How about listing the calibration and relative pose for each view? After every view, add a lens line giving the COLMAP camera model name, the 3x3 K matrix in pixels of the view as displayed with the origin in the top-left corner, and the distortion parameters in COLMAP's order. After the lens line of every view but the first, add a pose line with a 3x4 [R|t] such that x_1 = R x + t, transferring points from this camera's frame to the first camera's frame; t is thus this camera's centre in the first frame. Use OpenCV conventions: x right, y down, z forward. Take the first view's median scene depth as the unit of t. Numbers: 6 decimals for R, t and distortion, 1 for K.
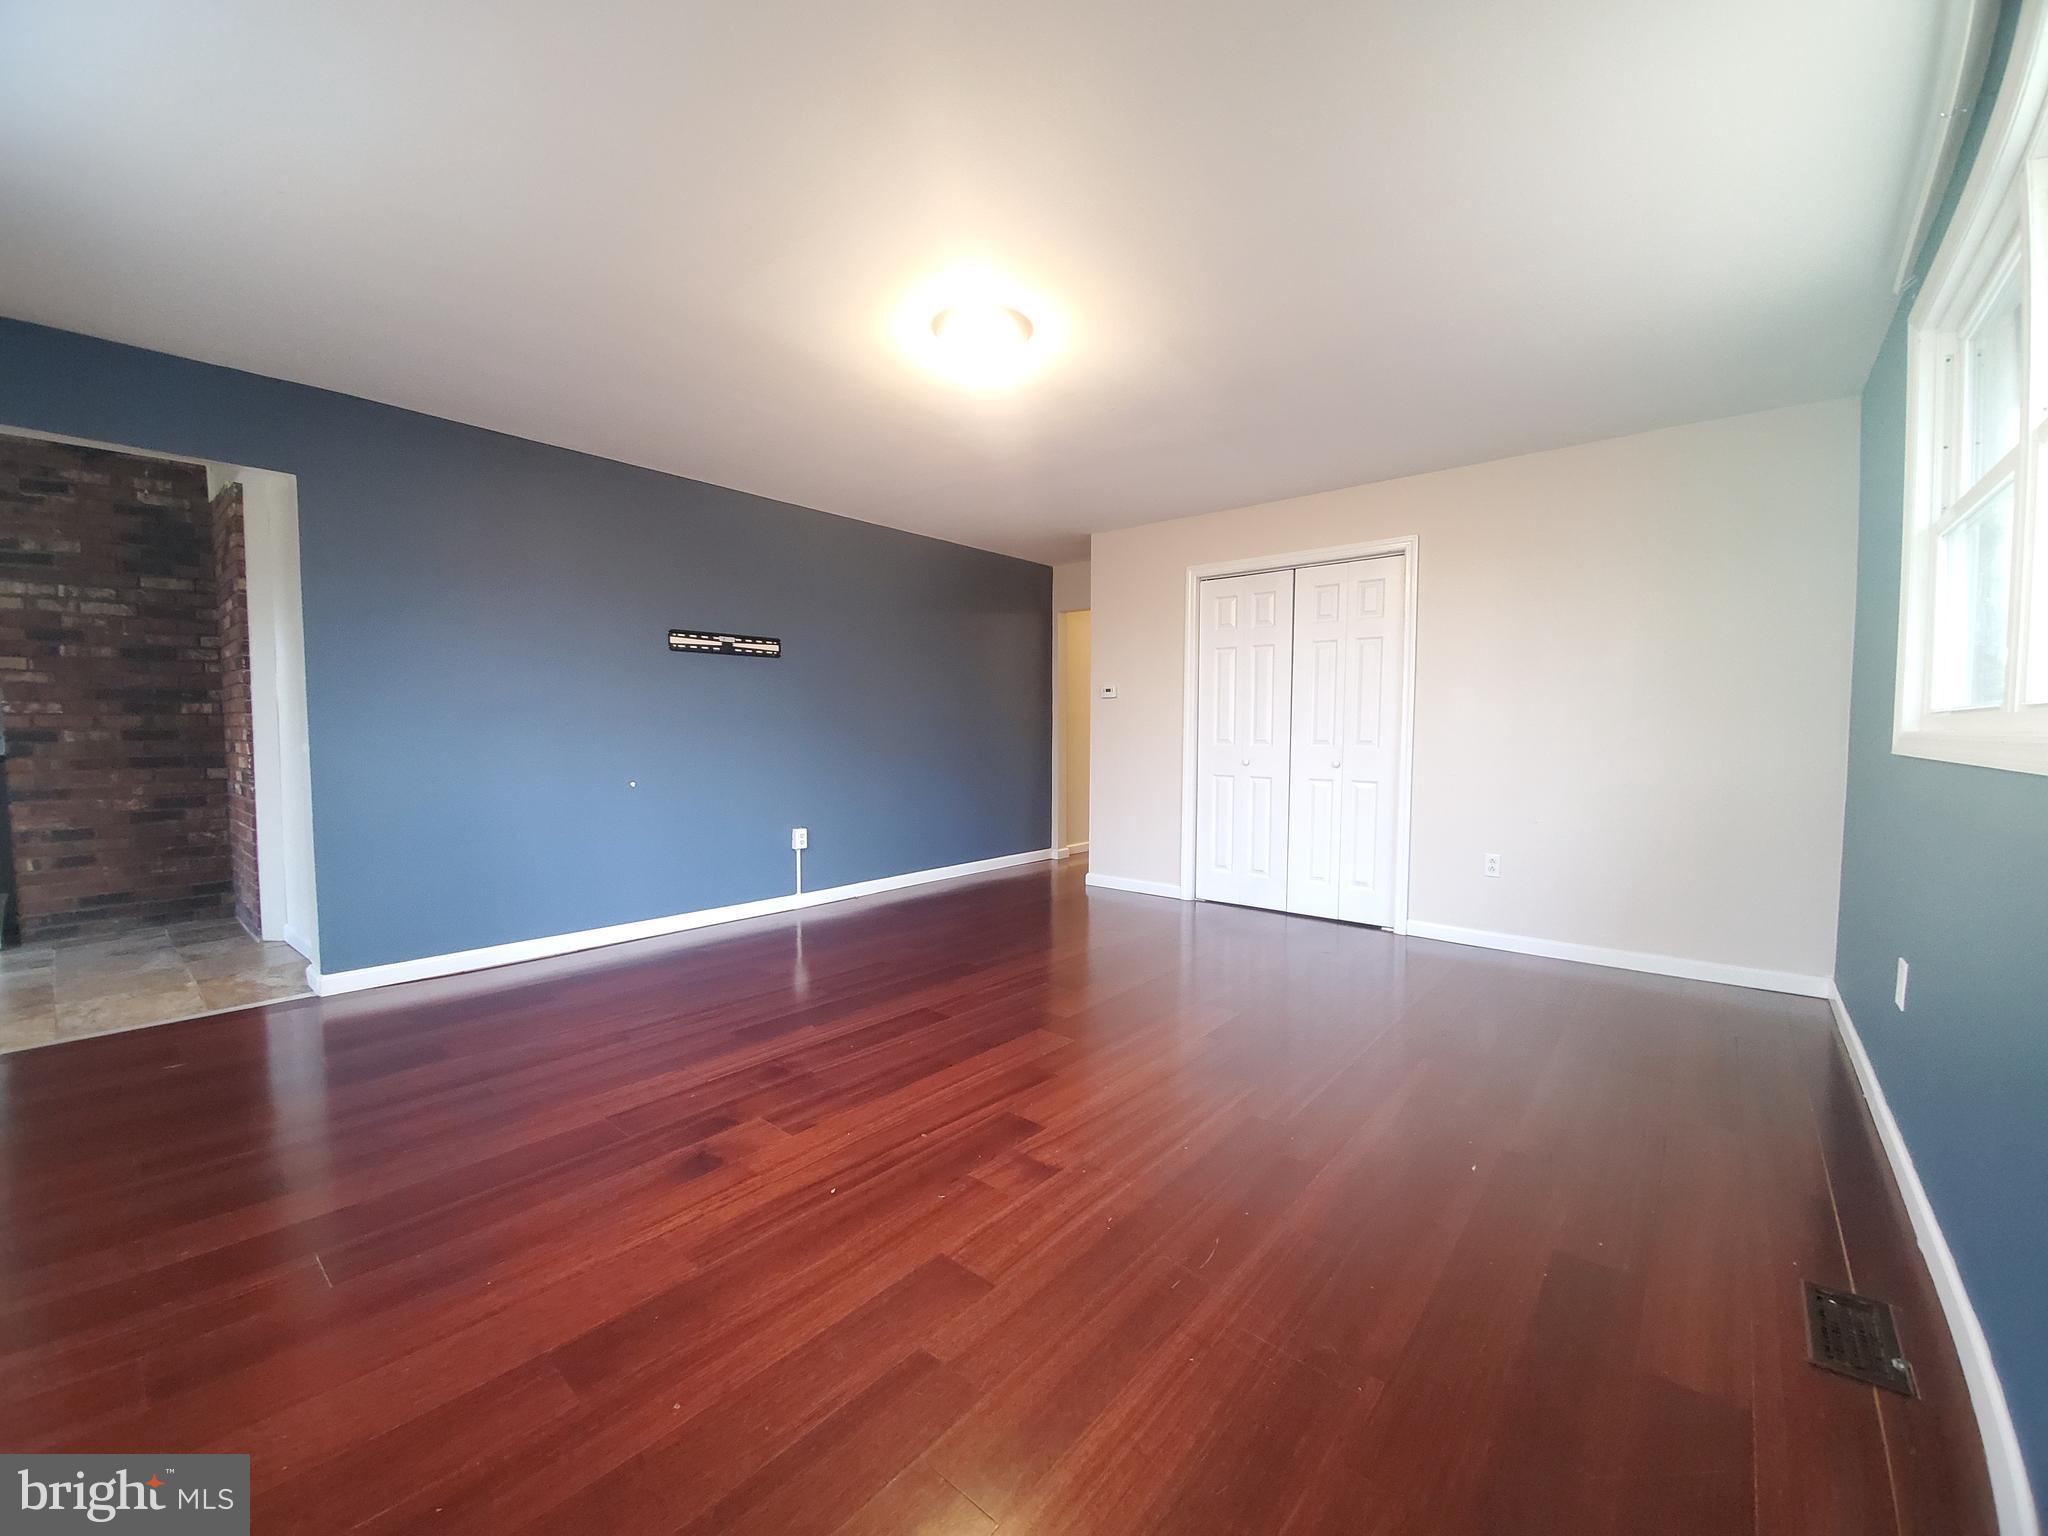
lens RADIAL K [[802.5, 0, 1017.8], [0, 802.5, 771.5], [0, 0, 1]] dist [0.018704, -0.018592]
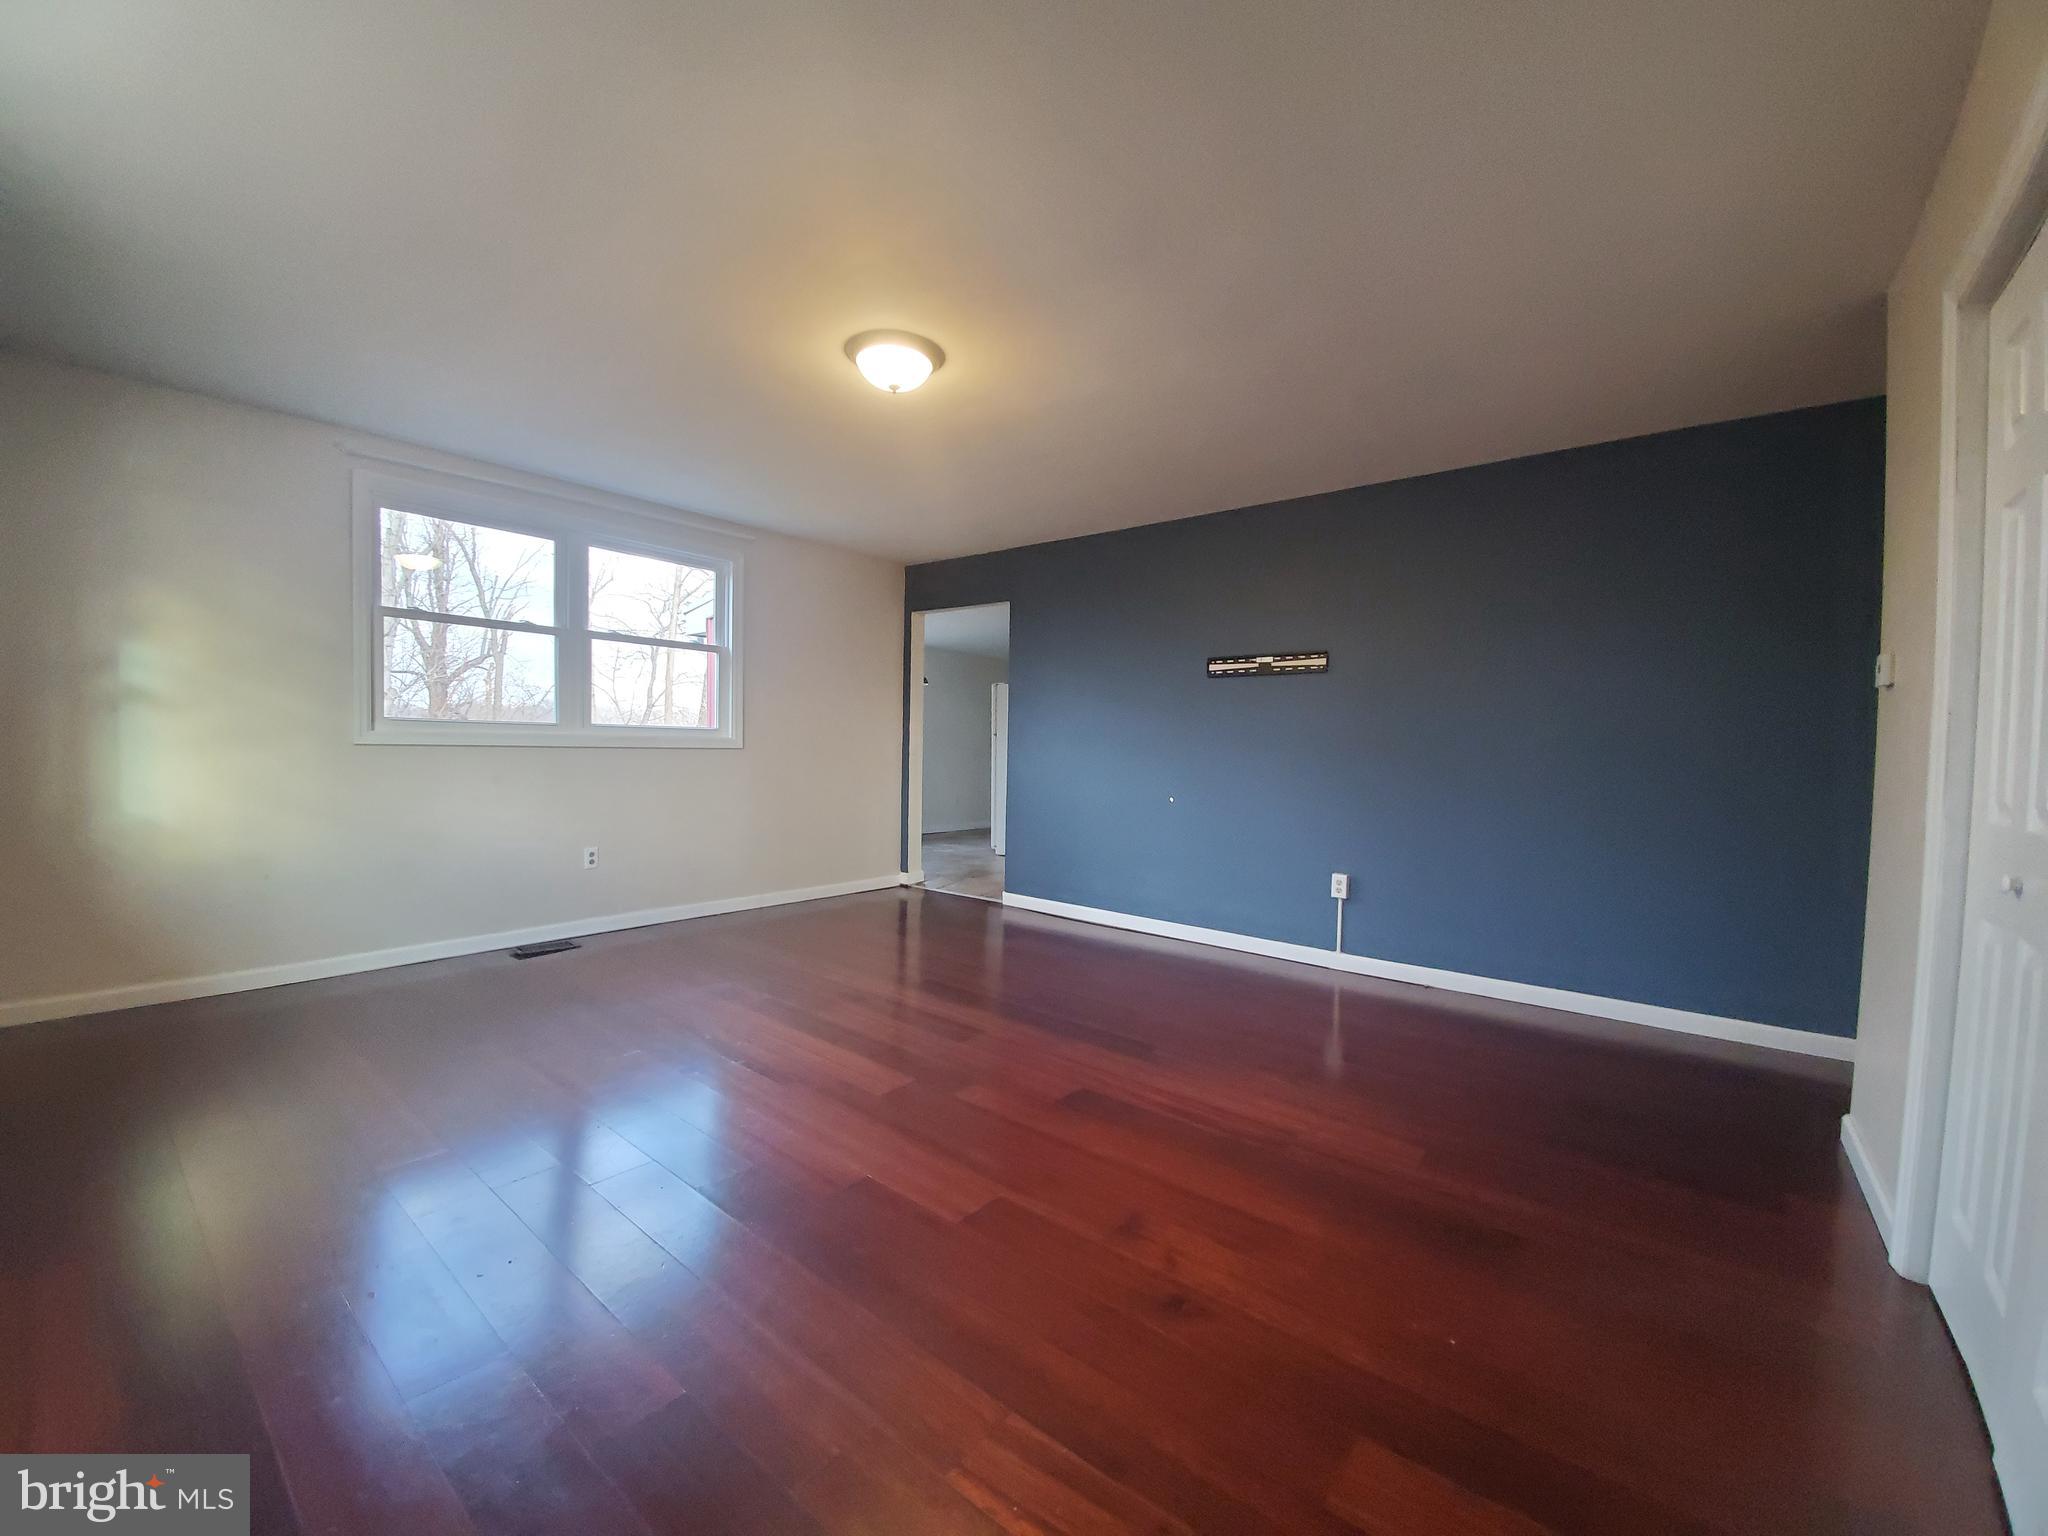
lens RADIAL K [[802.5, 0, 1017.8], [0, 802.5, 771.5], [0, 0, 1]] dist [0.018704, -0.018592]
pose [[0.037013, 0.033280, -0.998760, 0.582239], [-0.074409, 0.996763, 0.030456, -0.037624], [0.996541, 0.073190, 0.039369, 0.667021]]
